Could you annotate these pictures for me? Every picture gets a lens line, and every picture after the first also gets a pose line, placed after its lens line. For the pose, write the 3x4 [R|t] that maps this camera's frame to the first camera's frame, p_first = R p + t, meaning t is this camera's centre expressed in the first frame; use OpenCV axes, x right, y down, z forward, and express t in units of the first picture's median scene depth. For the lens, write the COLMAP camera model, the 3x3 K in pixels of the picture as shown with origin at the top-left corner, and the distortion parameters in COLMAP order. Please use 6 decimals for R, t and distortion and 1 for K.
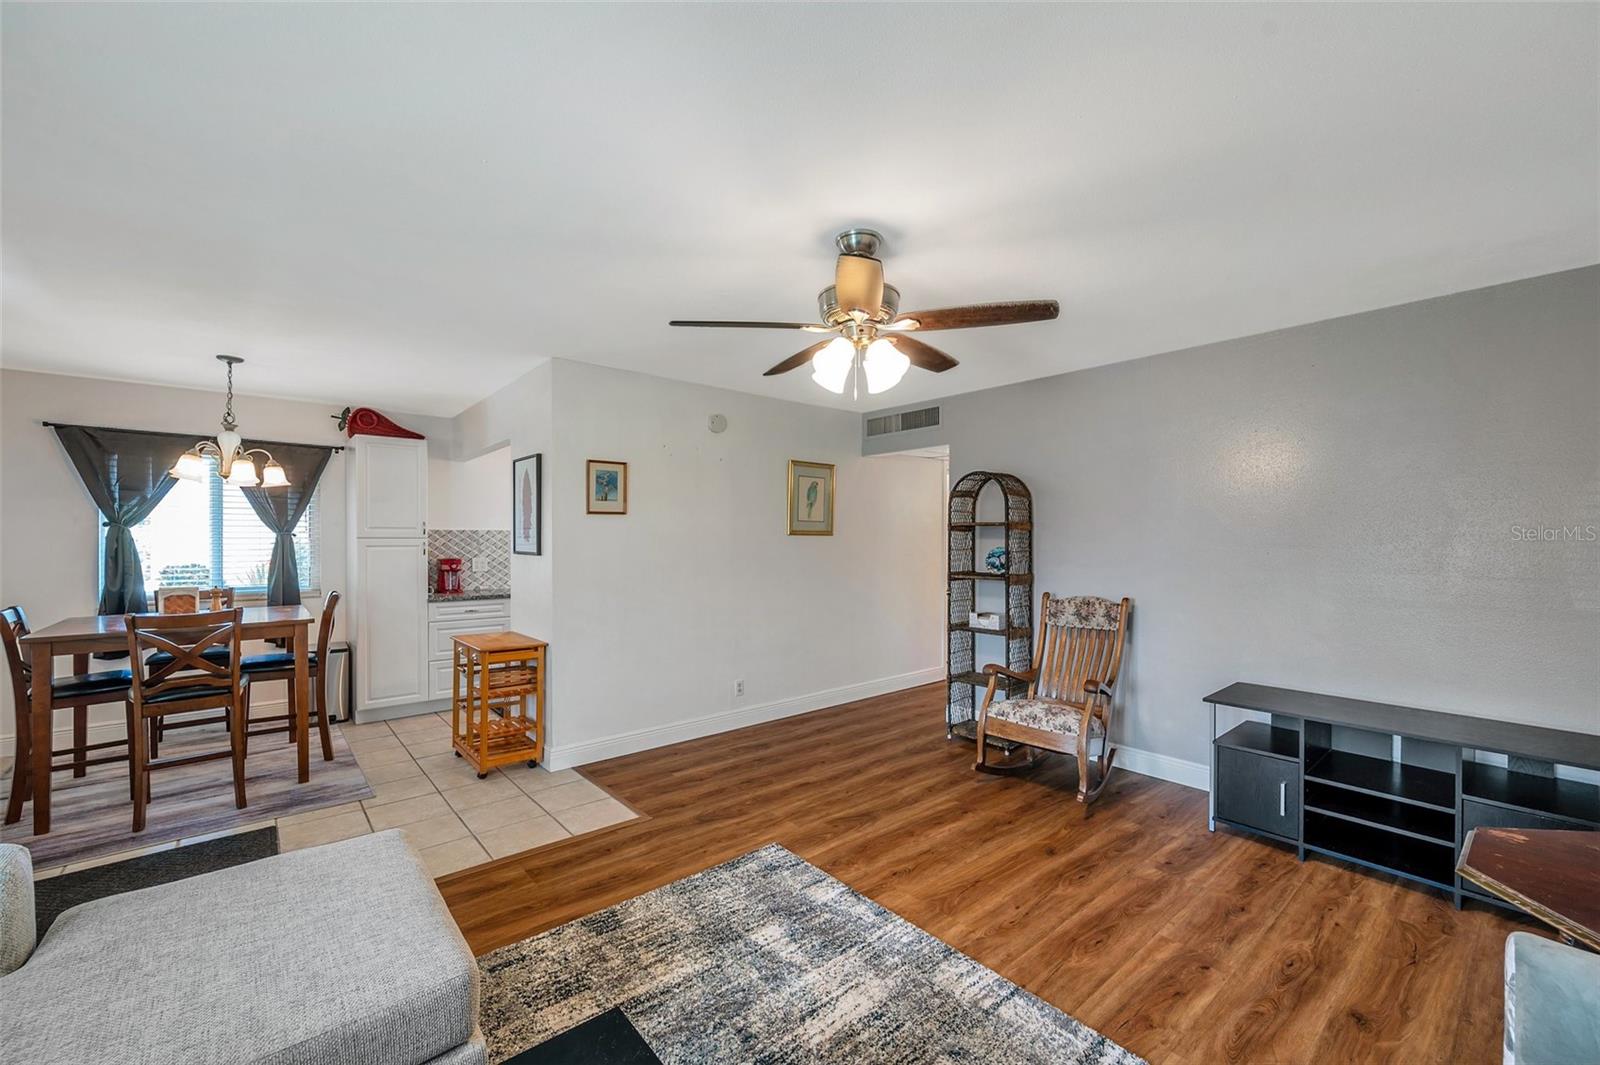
lens RADIAL K [[647.2, 0, 795.6], [0, 647.2, 542.3], [0, 0, 1]] dist [0.004591, 0.000104]
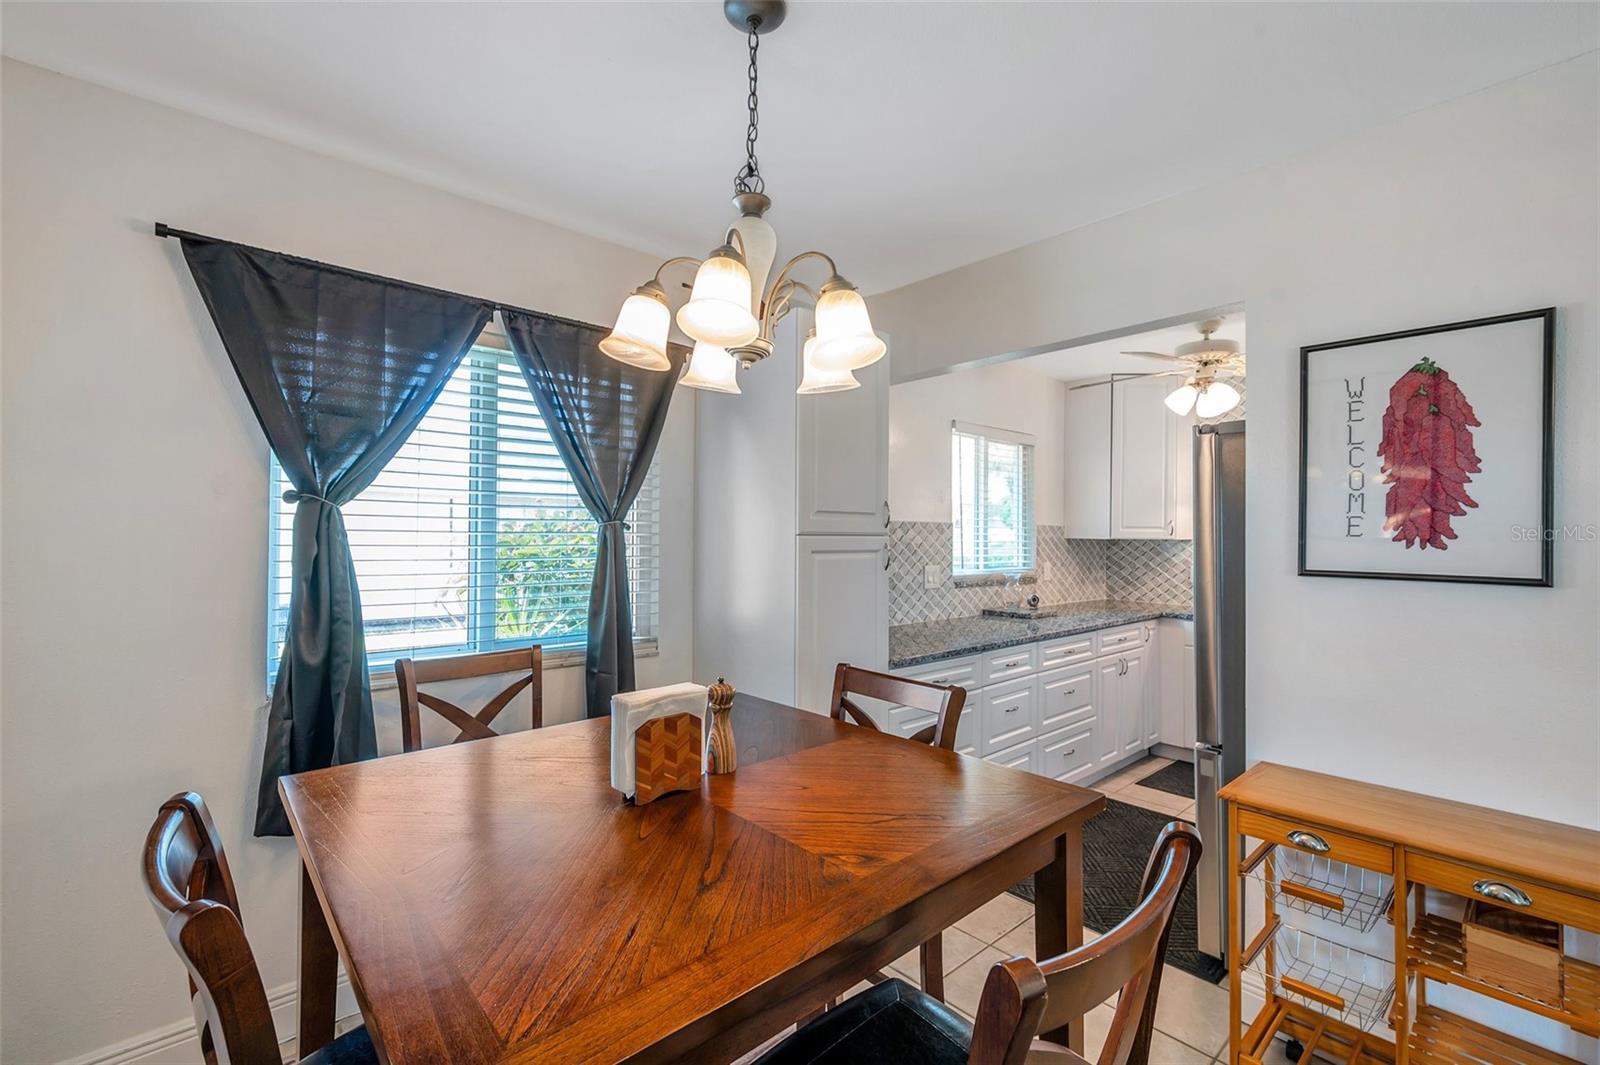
lens RADIAL K [[689.2, 0, 793.9], [0, 689.2, 529.1], [0, 0, 1]] dist [0.000100, -0.000009]
pose [[0.999736, 0.006795, 0.021967, -0.758708], [-0.006454, 0.999858, -0.015570, -0.002825], [-0.022069, 0.015424, 0.999637, 0.568170]]
